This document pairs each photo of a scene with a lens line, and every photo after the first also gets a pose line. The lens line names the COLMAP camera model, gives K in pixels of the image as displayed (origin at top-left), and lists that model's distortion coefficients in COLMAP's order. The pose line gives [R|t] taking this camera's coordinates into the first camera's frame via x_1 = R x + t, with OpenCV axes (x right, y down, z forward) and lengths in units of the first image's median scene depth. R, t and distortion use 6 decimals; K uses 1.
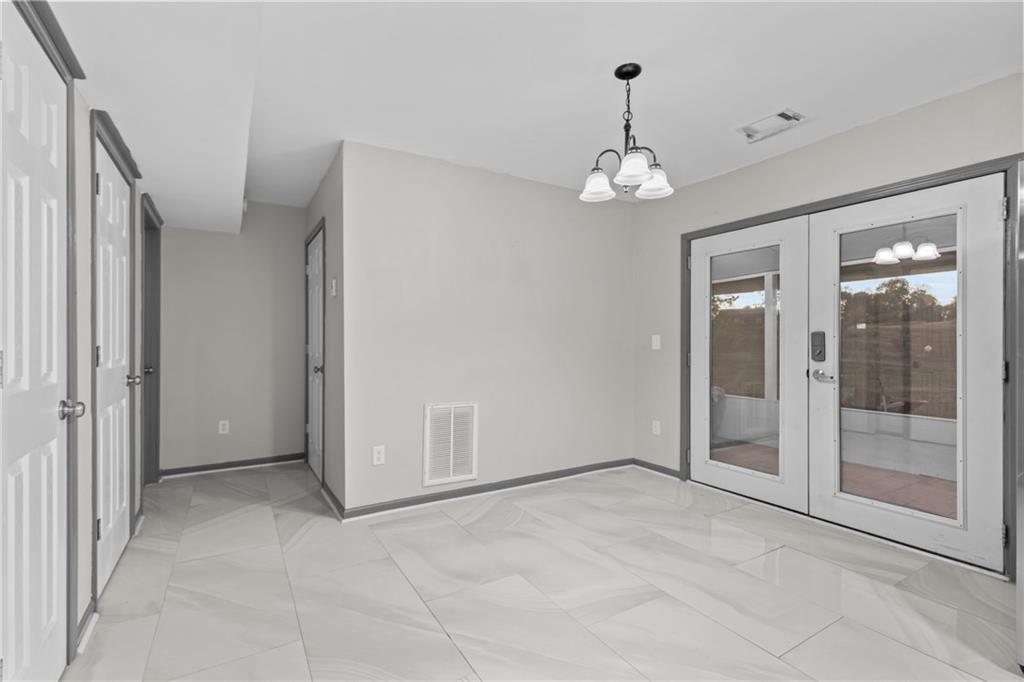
lens RADIAL K [[464.2, 0, 512.0], [0, 464.2, 341.0], [0, 0, 1]] dist [0.011115, -0.000081]
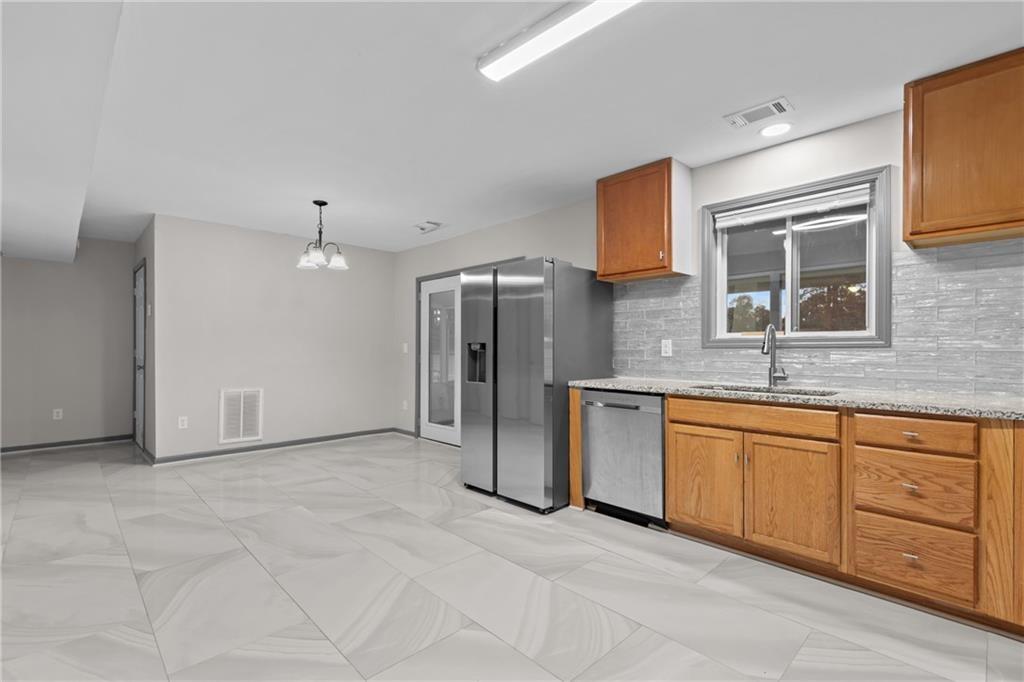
lens RADIAL K [[458.6, 0, 509.8], [0, 458.6, 347.4], [0, 0, 1]] dist [0.001187, 0.000340]
pose [[0.973519, 0.002145, 0.228595, 0.359128], [-0.001670, 0.999996, -0.002269, 0.003839], [-0.228599, 0.001827, 0.973519, -0.609954]]
